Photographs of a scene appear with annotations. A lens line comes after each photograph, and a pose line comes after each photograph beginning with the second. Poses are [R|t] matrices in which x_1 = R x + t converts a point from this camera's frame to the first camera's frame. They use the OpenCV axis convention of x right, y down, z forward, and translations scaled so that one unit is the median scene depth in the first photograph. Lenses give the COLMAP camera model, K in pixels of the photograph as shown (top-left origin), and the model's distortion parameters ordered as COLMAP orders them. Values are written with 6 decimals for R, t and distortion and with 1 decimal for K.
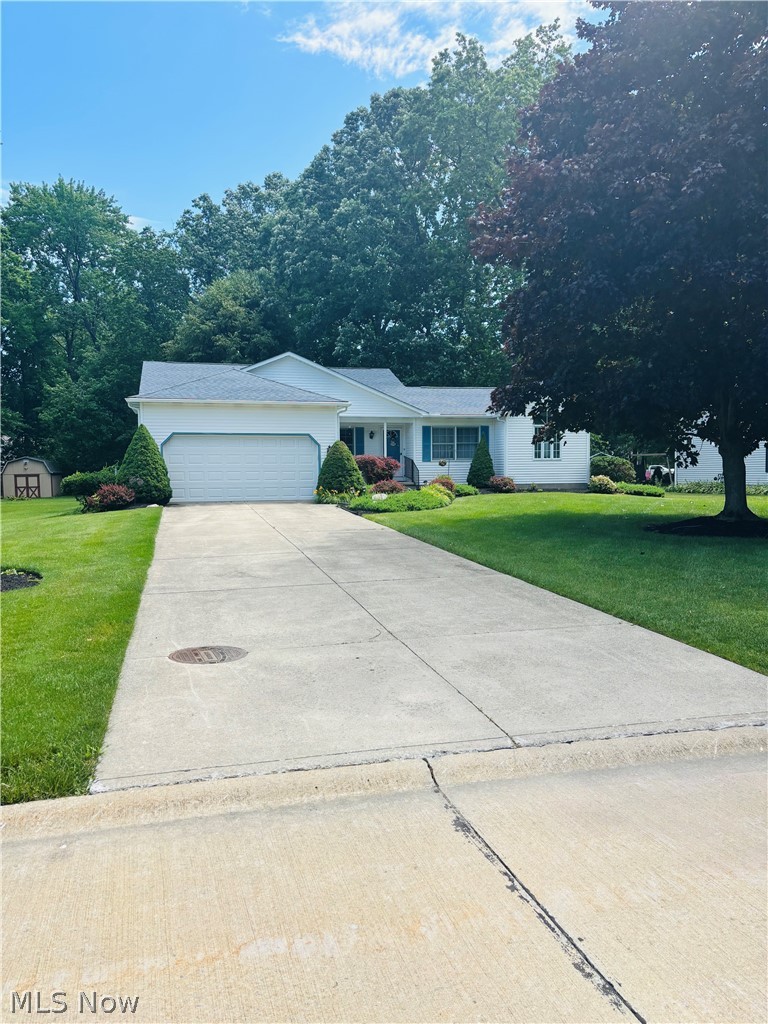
lens RADIAL K [[761.0, 0, 384.0], [0, 761.0, 512.0], [0, 0, 1]] dist [0.147257, -0.269806]
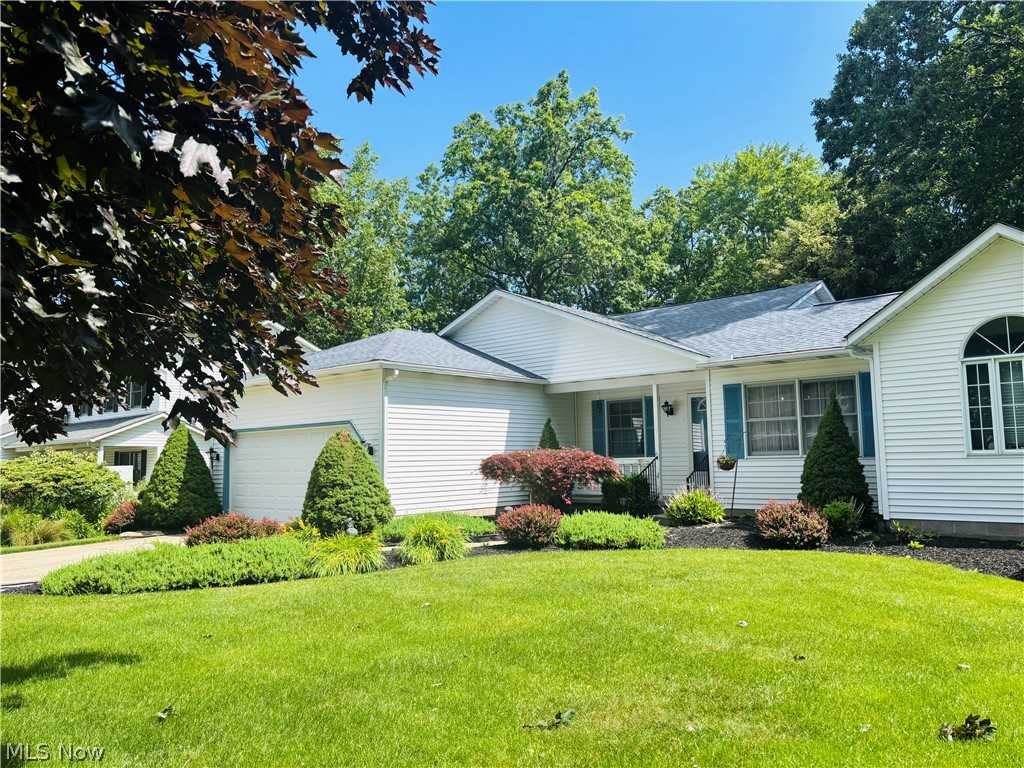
lens RADIAL K [[761.0, 0, 512.0], [0, 761.0, 384.0], [0, 0, 1]] dist [0.147257, -0.269806]
pose [[0.570887, -0.084105, -0.816709, 0.383183], [-0.032853, 0.991603, -0.125081, -0.050515], [0.820371, 0.098238, 0.563330, 0.644147]]
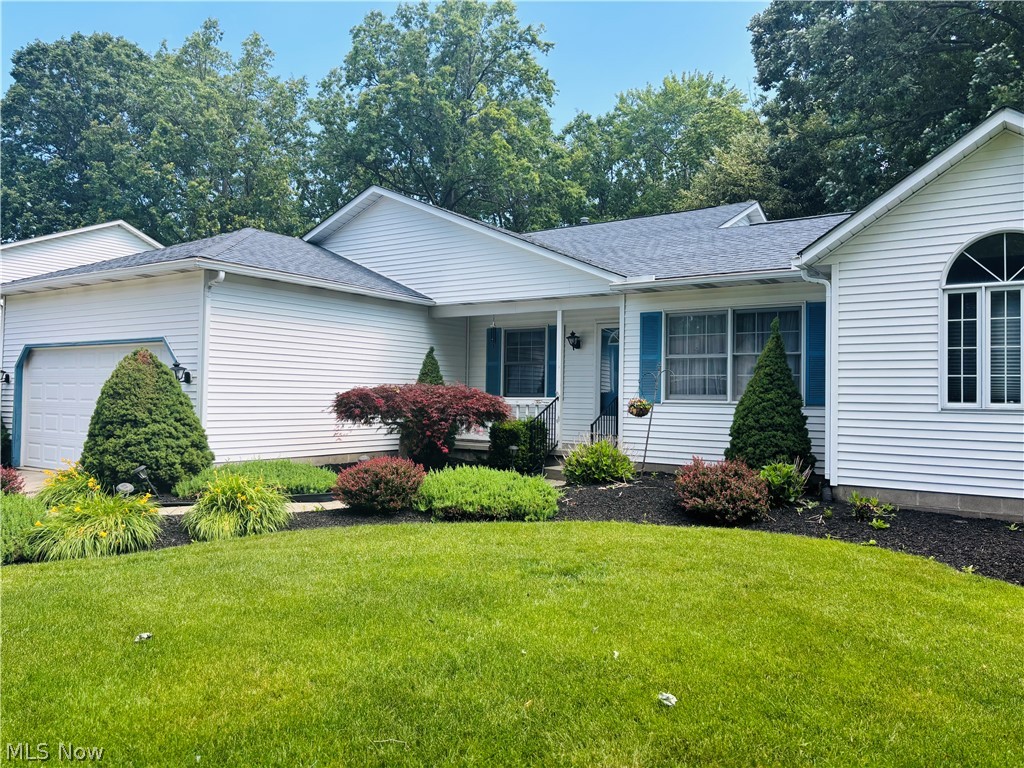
lens RADIAL K [[761.0, 0, 512.0], [0, 761.0, 384.0], [0, 0, 1]] dist [0.147257, -0.269806]
pose [[0.661716, 0.006019, -0.749730, 0.313273], [-0.063003, 0.996877, -0.047604, -0.055413], [0.747103, 0.078736, 0.660029, 0.721584]]
